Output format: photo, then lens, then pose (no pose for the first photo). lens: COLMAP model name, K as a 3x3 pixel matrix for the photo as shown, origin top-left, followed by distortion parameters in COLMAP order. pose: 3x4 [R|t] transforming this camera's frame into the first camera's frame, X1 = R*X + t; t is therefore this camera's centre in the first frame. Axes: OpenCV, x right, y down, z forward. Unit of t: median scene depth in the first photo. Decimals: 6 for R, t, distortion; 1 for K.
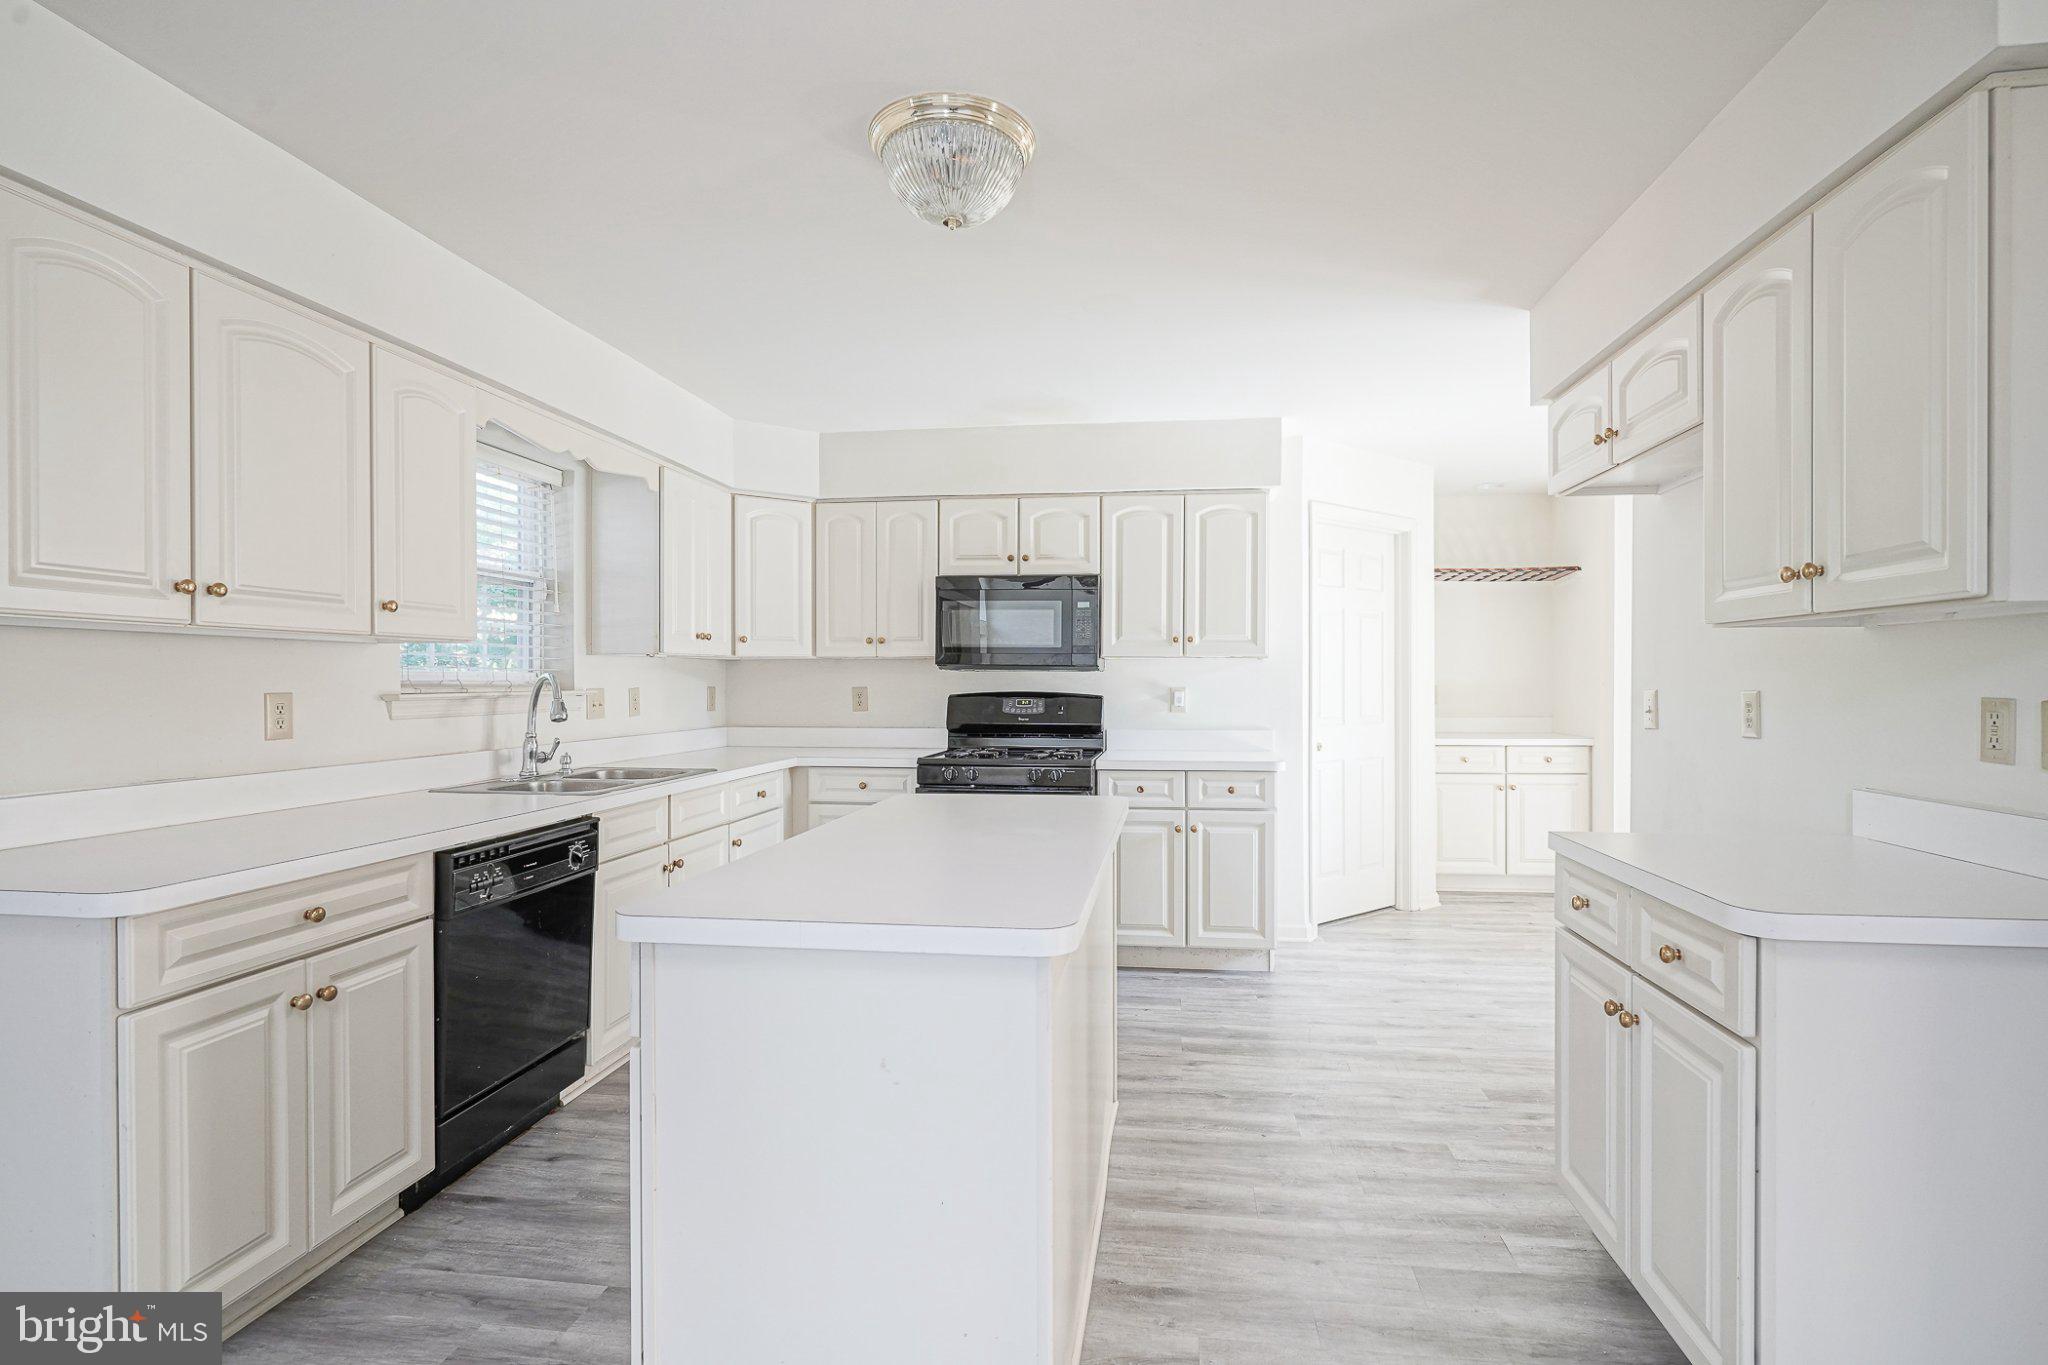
lens RADIAL K [[1037.6, 0, 970.1], [0, 1037.6, 684.5], [0, 0, 1]] dist [0.000472, 0.000309]
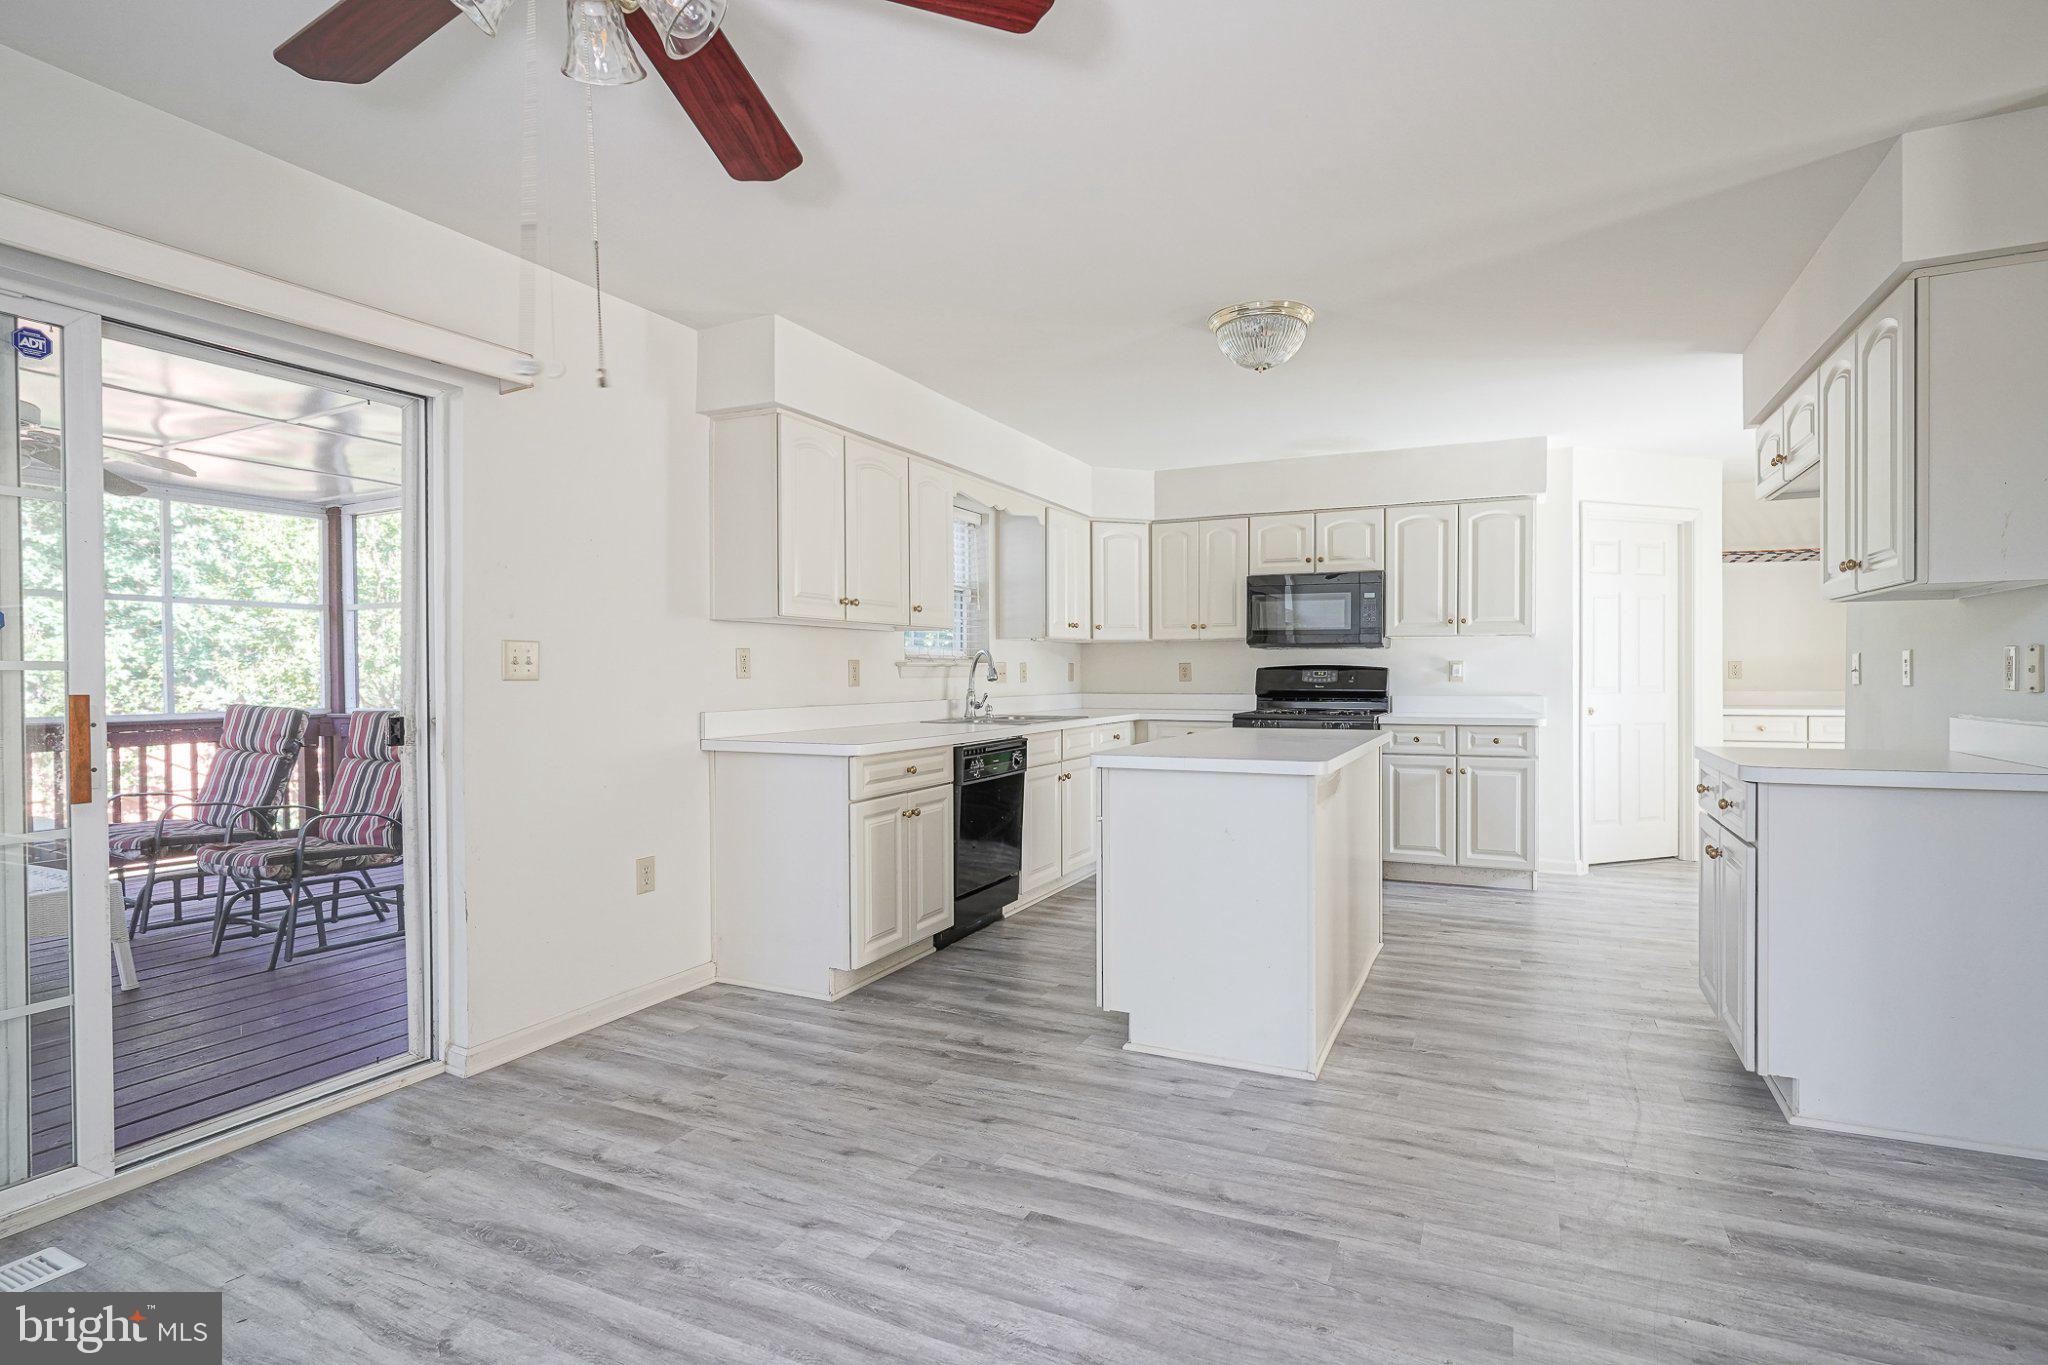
lens RADIAL K [[1027.9, 0, 915.1], [0, 1027.9, 677.4], [0, 0, 1]] dist [-0.001664, -0.000136]
pose [[0.942800, -0.000632, -0.333358, 0.004802], [0.000586, 1.000000, -0.000238, 0.025439], [0.333358, 0.000029, 0.942800, -0.398672]]
